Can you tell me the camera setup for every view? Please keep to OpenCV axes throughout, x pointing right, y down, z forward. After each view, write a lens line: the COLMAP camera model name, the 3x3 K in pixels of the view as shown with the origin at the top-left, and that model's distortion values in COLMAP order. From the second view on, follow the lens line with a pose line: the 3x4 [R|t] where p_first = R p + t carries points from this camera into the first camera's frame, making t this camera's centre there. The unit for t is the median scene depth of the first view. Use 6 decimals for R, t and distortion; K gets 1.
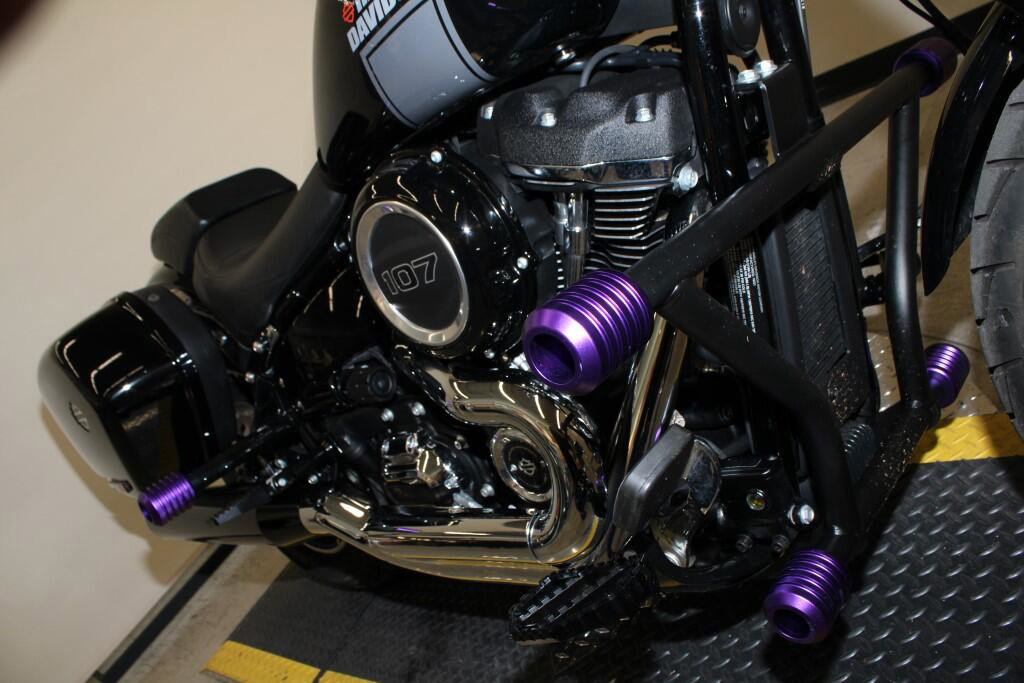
lens RADIAL K [[899.4, 0, 507.8], [0, 899.4, 343.6], [0, 0, 1]] dist [-0.167540, 0.184839]
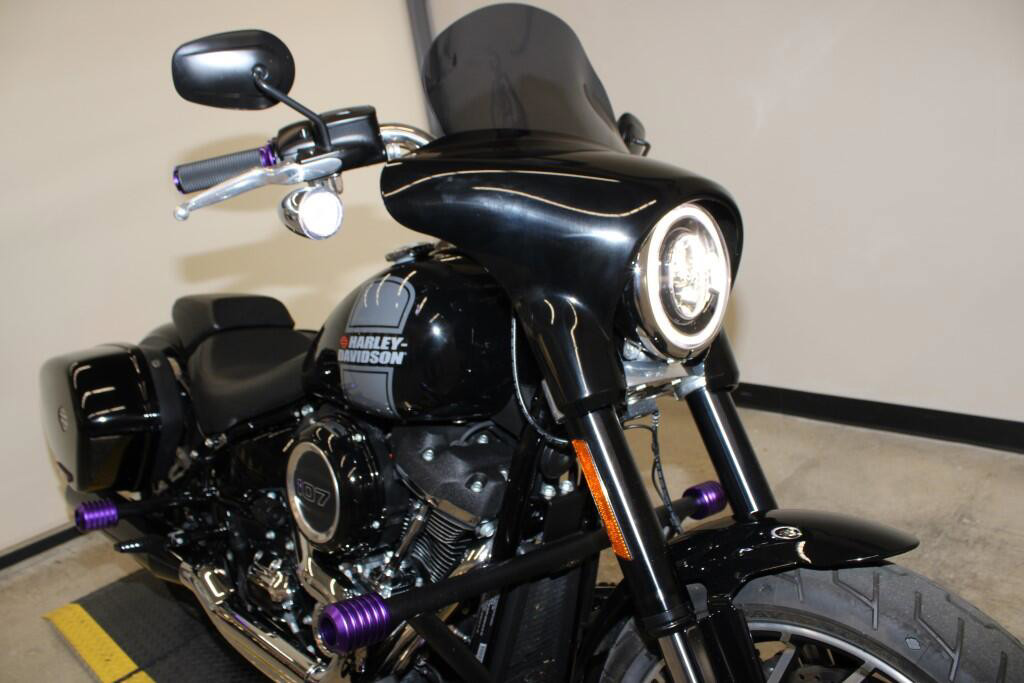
lens RADIAL K [[899.4, 0, 507.8], [0, 899.4, 343.6], [0, 0, 1]] dist [-0.167540, 0.184839]
pose [[0.894105, 0.447413, 0.019933, 0.033814], [-0.444167, 0.891561, -0.088518, -0.231195], [-0.057375, 0.070291, 0.995875, -0.406770]]
